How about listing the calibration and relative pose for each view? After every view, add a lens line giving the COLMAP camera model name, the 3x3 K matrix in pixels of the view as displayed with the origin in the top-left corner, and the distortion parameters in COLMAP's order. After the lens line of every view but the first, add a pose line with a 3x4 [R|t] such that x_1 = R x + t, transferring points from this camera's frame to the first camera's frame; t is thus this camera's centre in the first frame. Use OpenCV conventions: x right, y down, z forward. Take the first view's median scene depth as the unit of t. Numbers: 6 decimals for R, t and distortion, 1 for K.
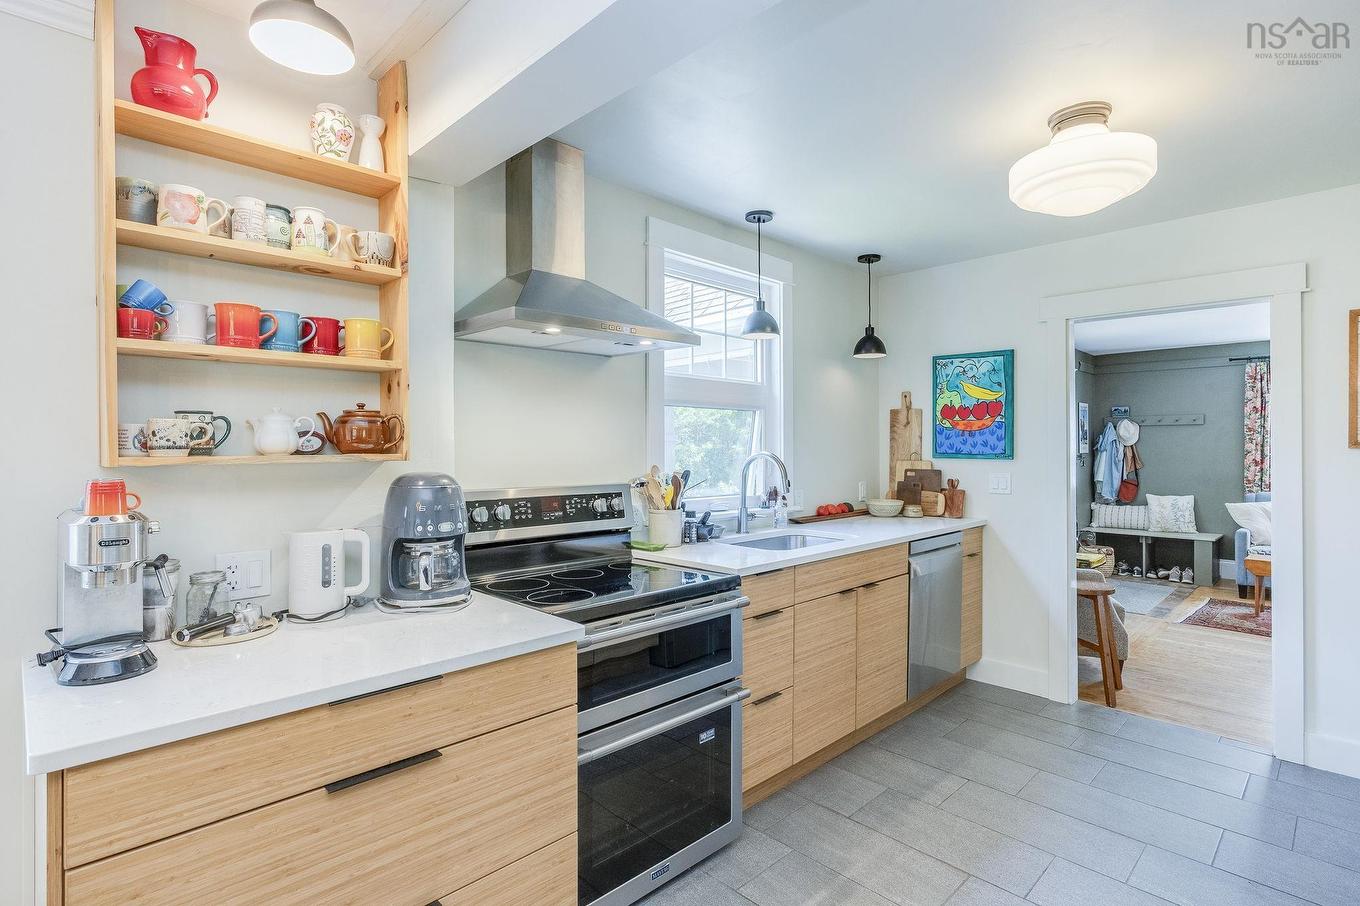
lens RADIAL K [[672.5, 0, 676.9], [0, 672.5, 444.8], [0, 0, 1]] dist [-0.004361, 0.001580]
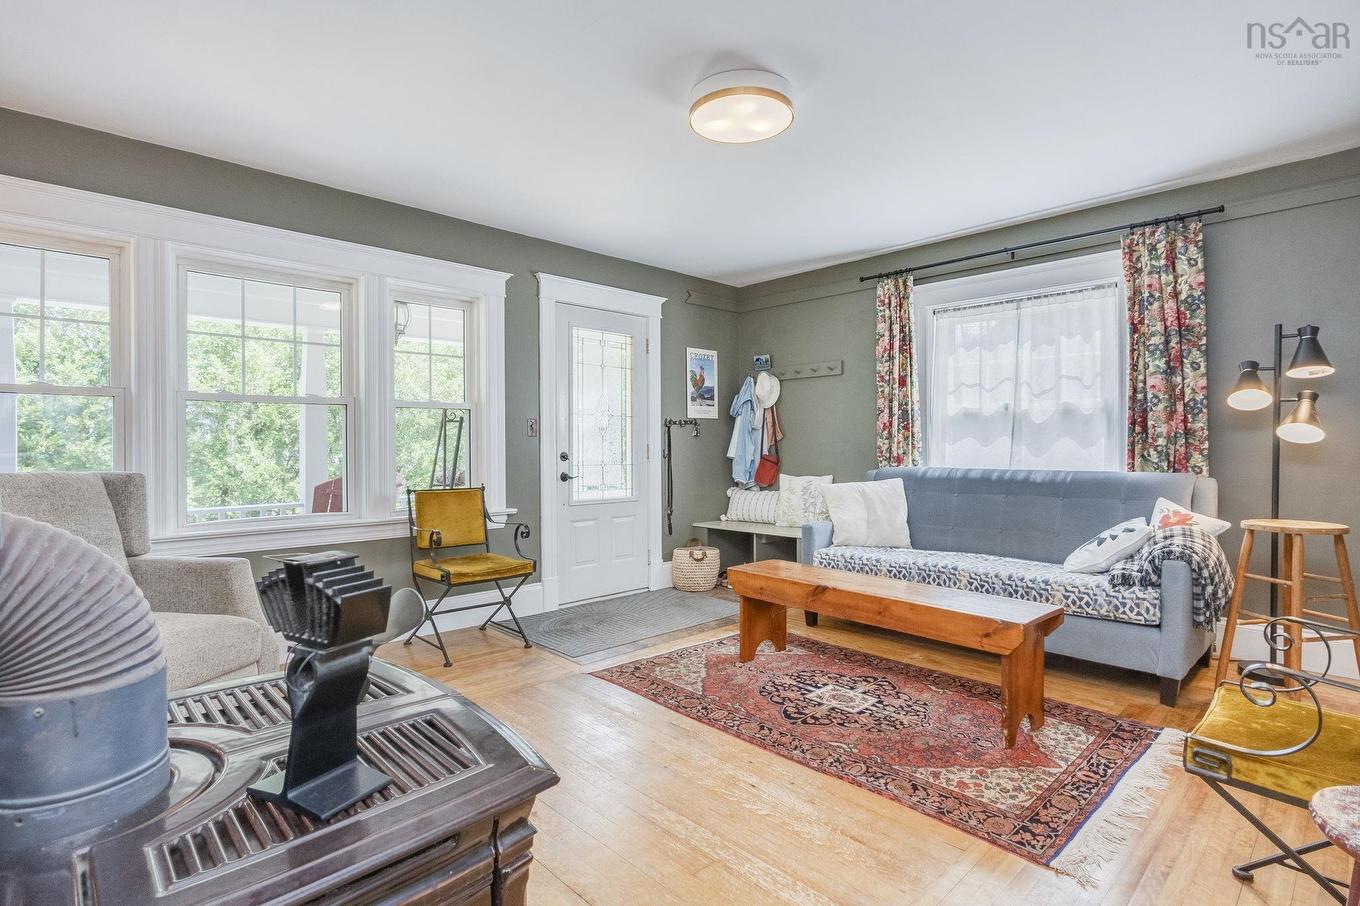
lens RADIAL K [[672.5, 0, 676.9], [0, 672.5, 444.8], [0, 0, 1]] dist [-0.004361, 0.001580]
pose [[0.999862, -0.002857, -0.016347, 1.183467], [0.002891, 0.999994, 0.002103, 0.078770], [0.016341, -0.002150, 0.999864, 0.550959]]
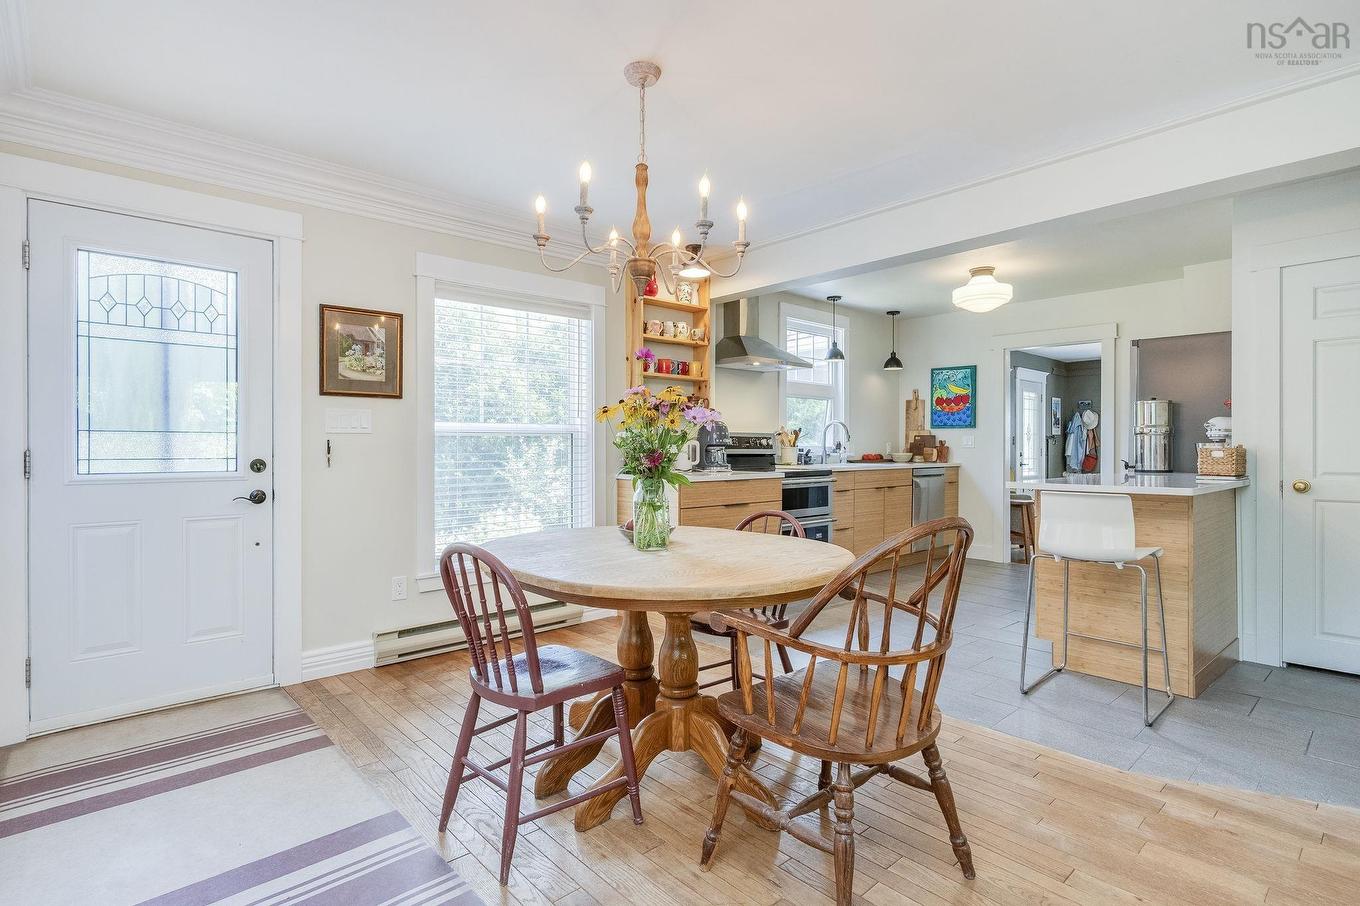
lens RADIAL K [[672.5, 0, 676.9], [0, 672.5, 444.8], [0, 0, 1]] dist [-0.004361, 0.001580]
pose [[0.998974, 0.004339, -0.045084, -0.198687], [-0.004160, 0.999983, 0.004069, 0.061335], [0.045100, -0.003877, 0.998975, -0.786386]]
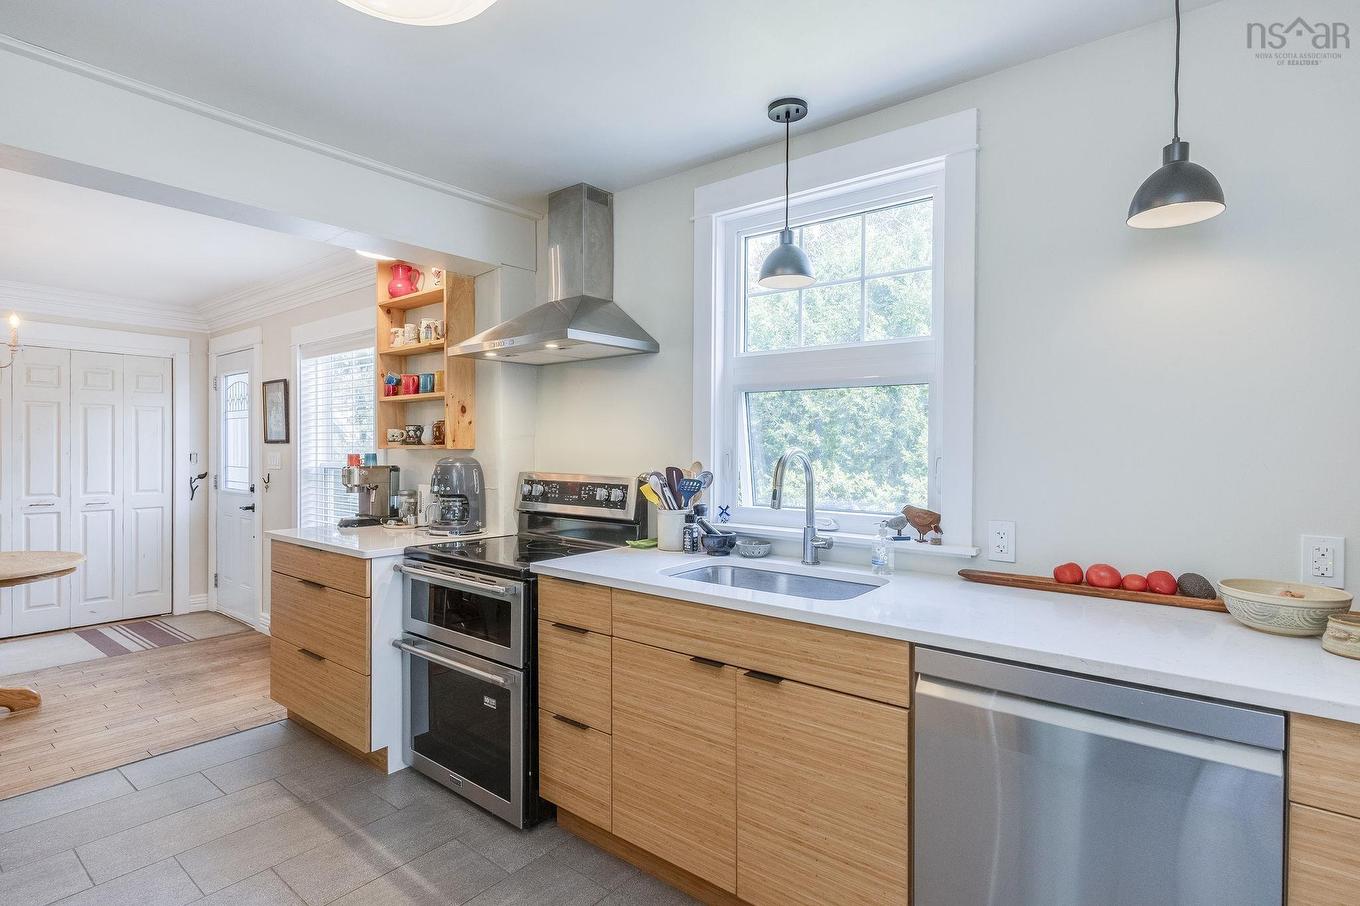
lens RADIAL K [[673.9, 0, 683.9], [0, 673.9, 455.8], [0, 0, 1]] dist [-0.001723, 0.000793]
pose [[0.122744, 0.013136, -0.992351, 0.668995], [-0.002936, 0.999913, 0.012873, 0.008321], [0.992434, 0.001333, 0.122772, 0.672286]]
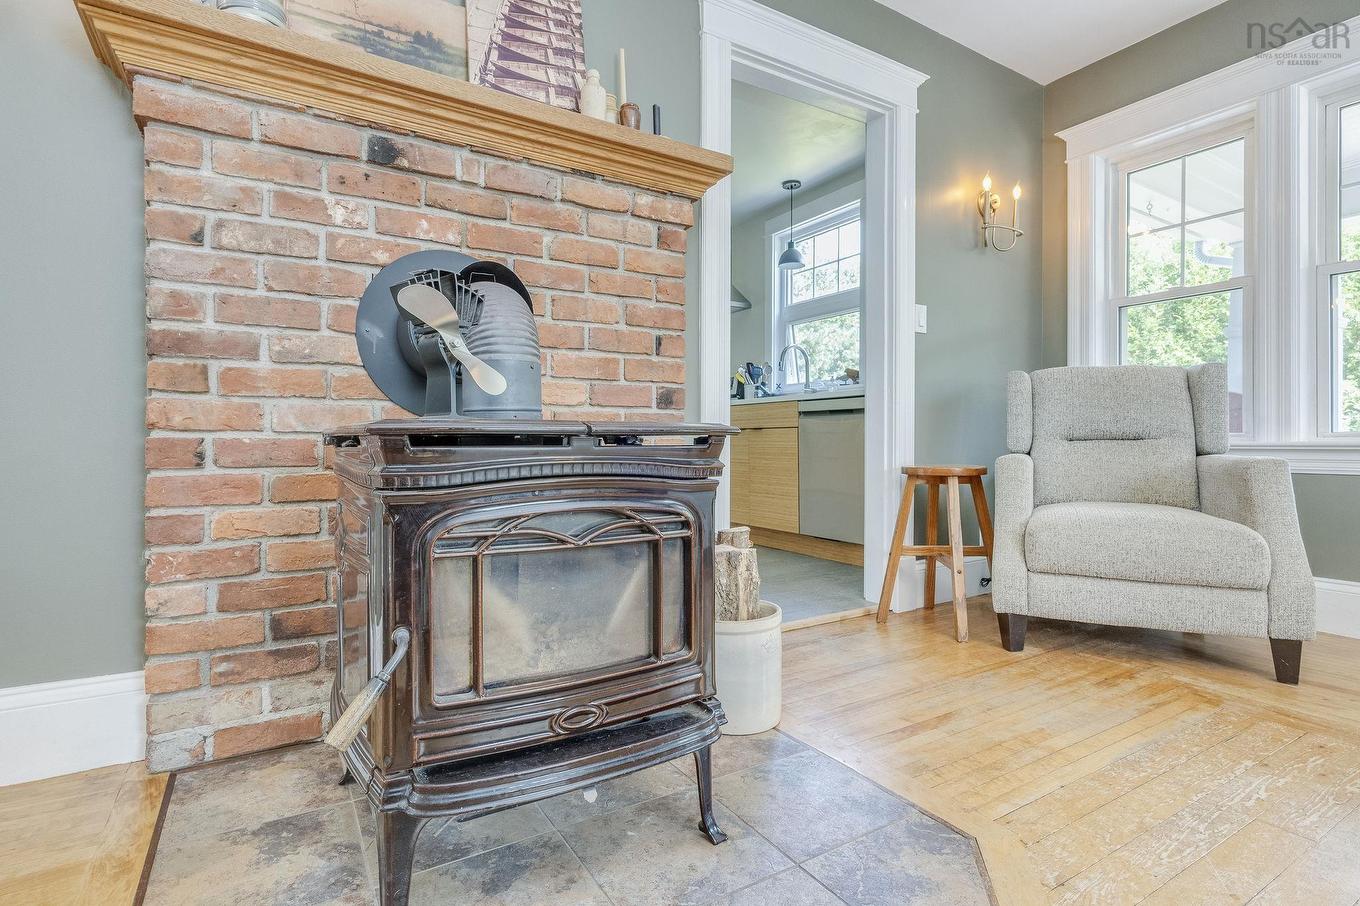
lens RADIAL K [[672.5, 0, 676.9], [0, 672.5, 444.8], [0, 0, 1]] dist [-0.004361, 0.001580]
pose [[-0.229415, 0.004327, -0.973319, 1.343363], [0.001462, 0.999991, 0.004101, 0.186331], [0.973328, -0.000483, -0.229419, 0.910109]]
